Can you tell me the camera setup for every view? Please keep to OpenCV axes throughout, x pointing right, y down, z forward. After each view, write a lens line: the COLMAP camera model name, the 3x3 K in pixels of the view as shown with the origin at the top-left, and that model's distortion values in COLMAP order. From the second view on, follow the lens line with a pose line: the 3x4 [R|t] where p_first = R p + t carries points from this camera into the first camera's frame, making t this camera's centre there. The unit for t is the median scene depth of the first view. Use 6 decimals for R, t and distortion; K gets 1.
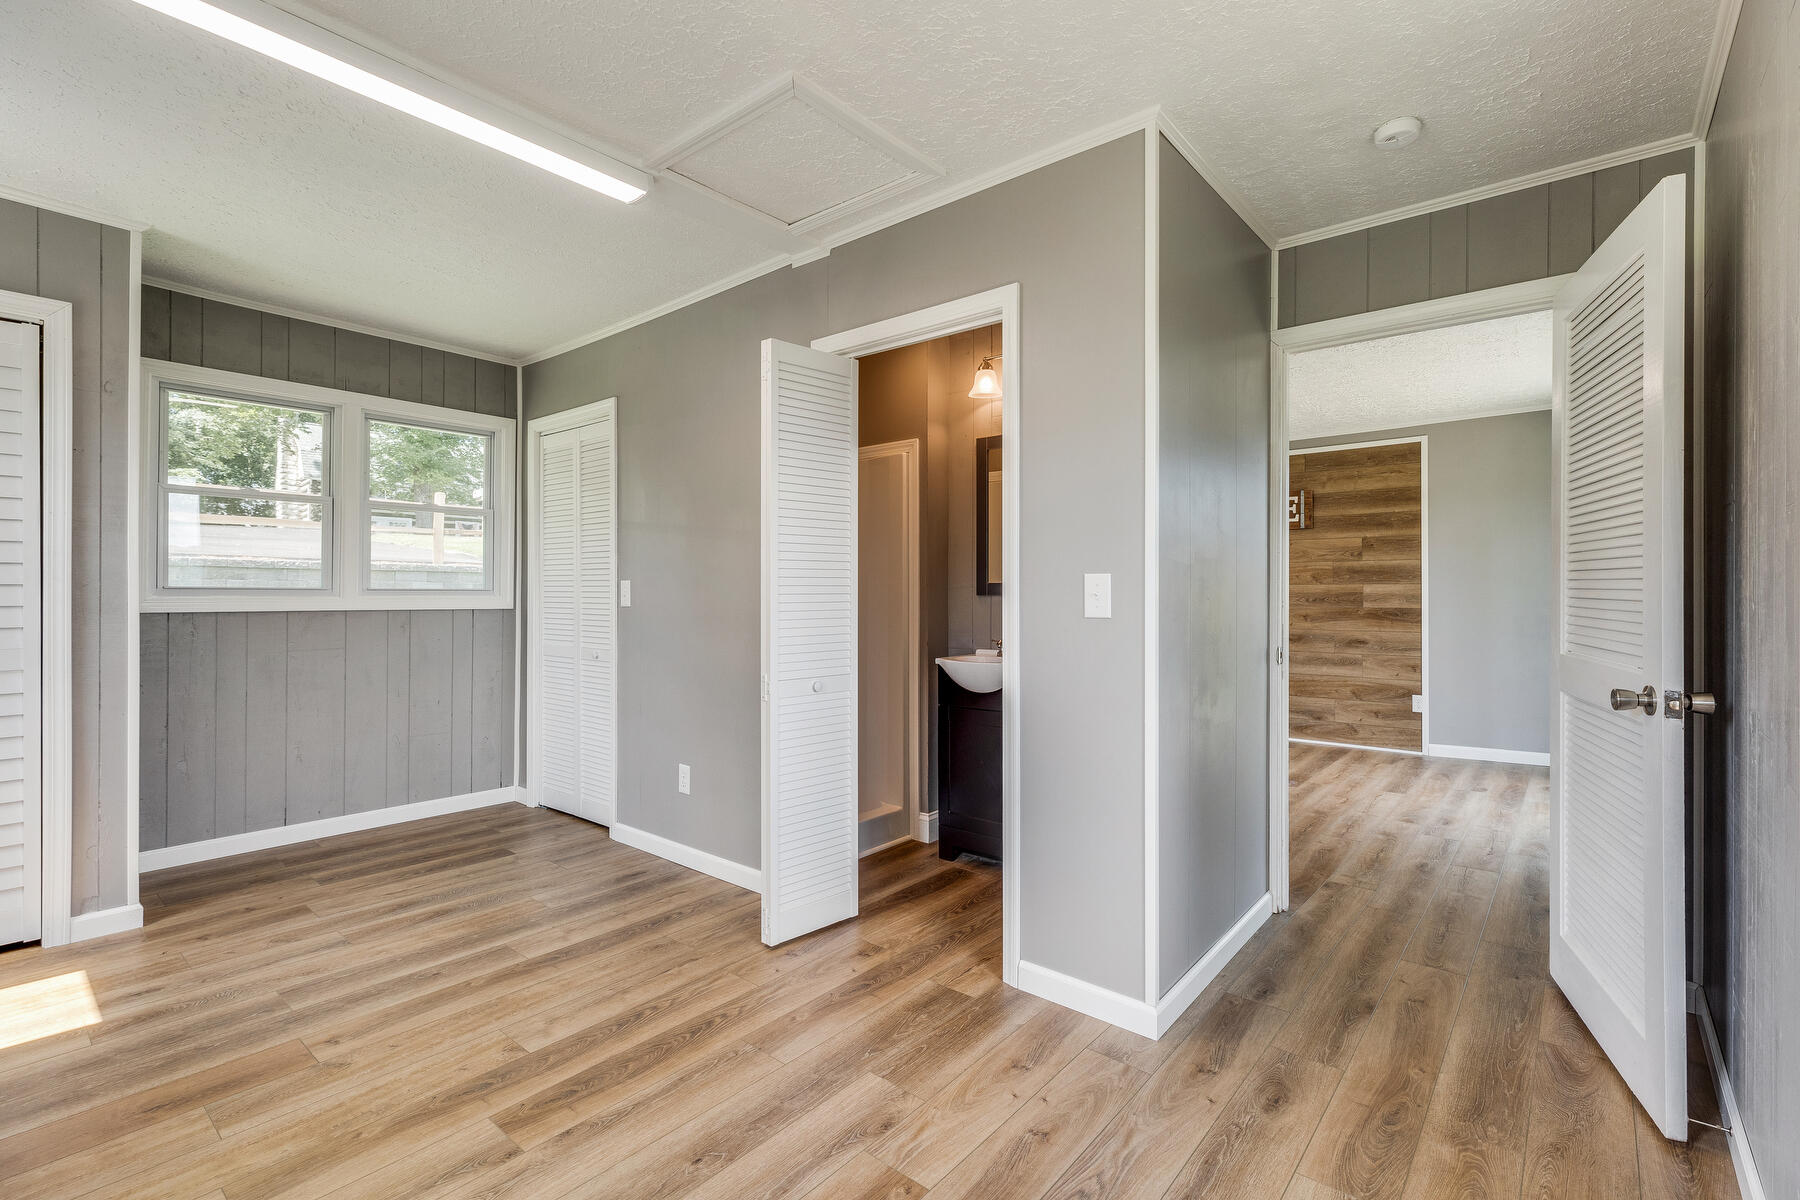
lens RADIAL K [[813.8, 0, 906.4], [0, 813.8, 595.0], [0, 0, 1]] dist [-0.001364, -0.000257]
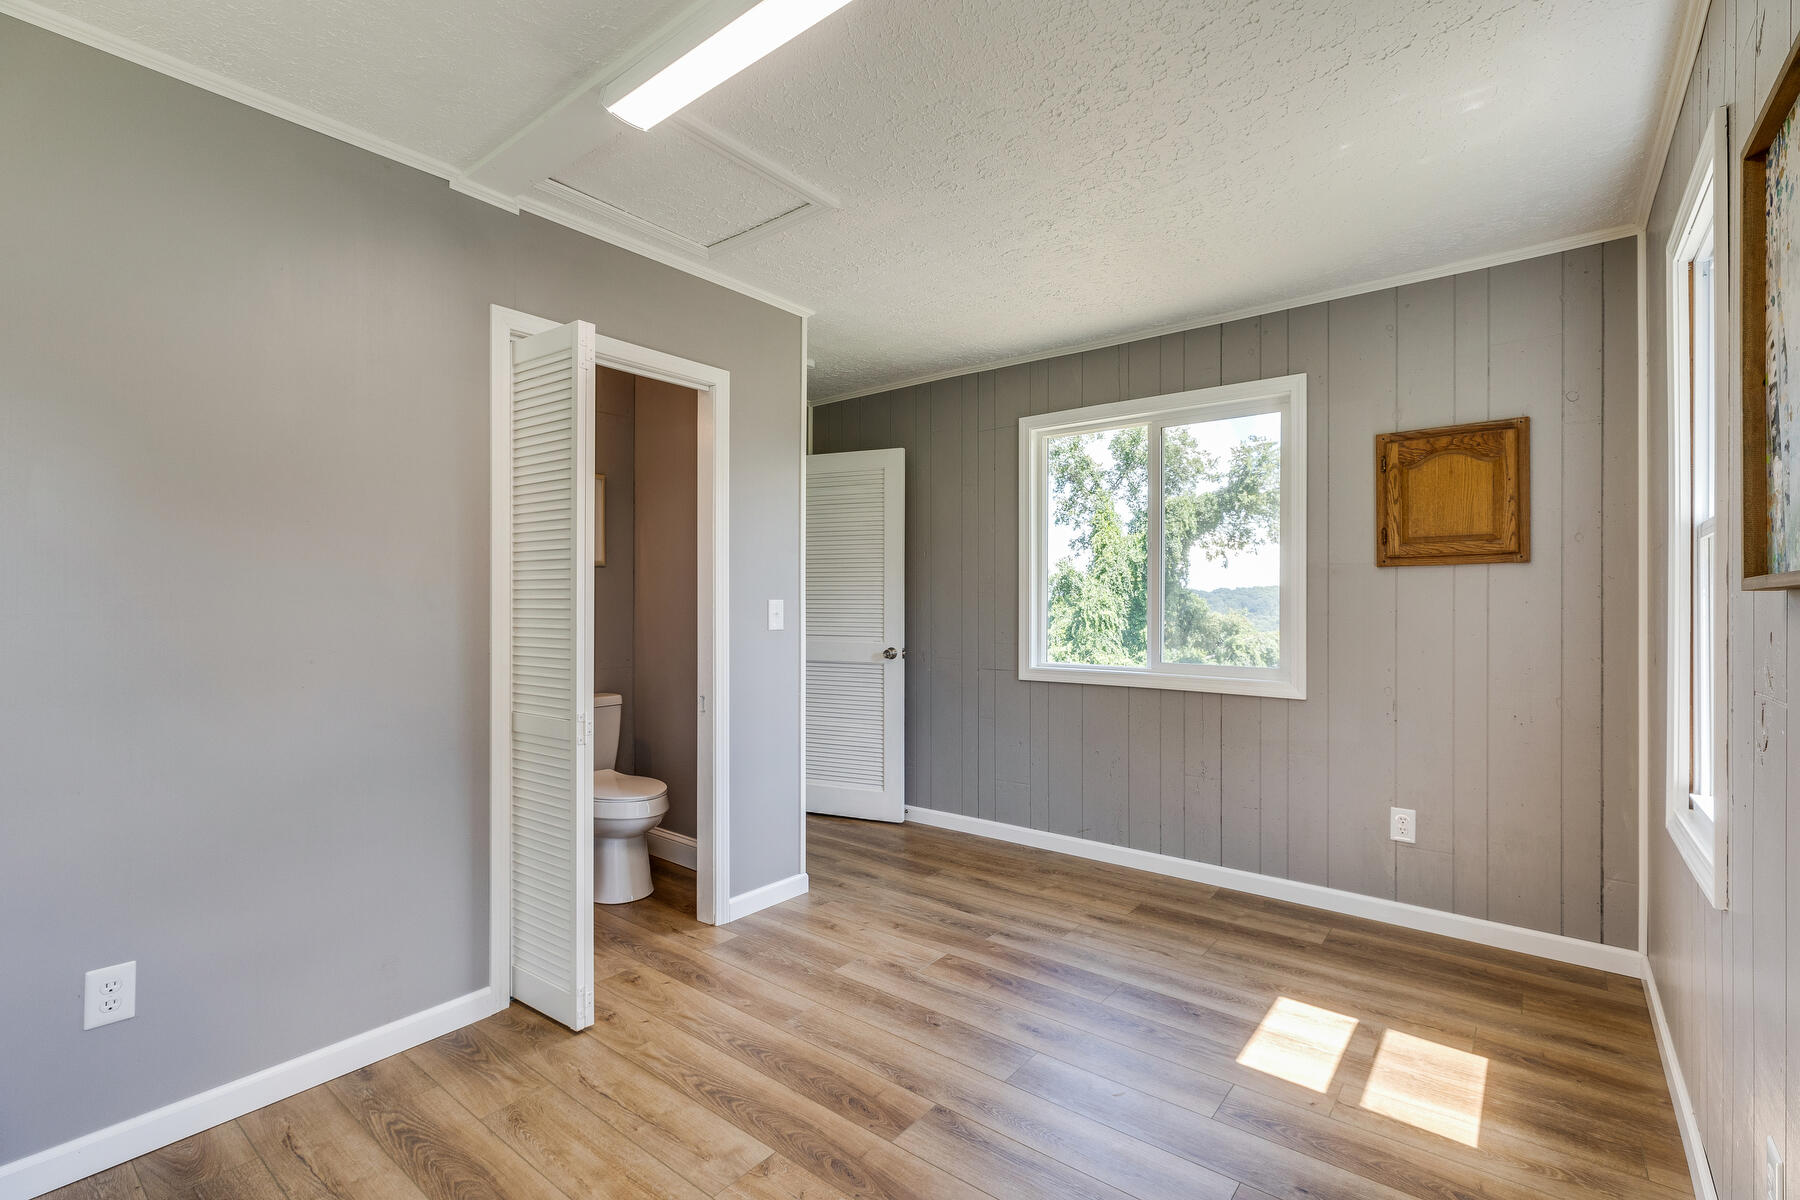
lens RADIAL K [[811.8, 0, 892.4], [0, 811.8, 608.4], [0, 0, 1]] dist [0.004448, 0.000277]
pose [[-0.021057, -0.007316, 0.999752, -1.315418], [0.005805, 0.999955, 0.007440, -0.021198], [-0.999761, 0.005960, -0.021013, 0.882292]]
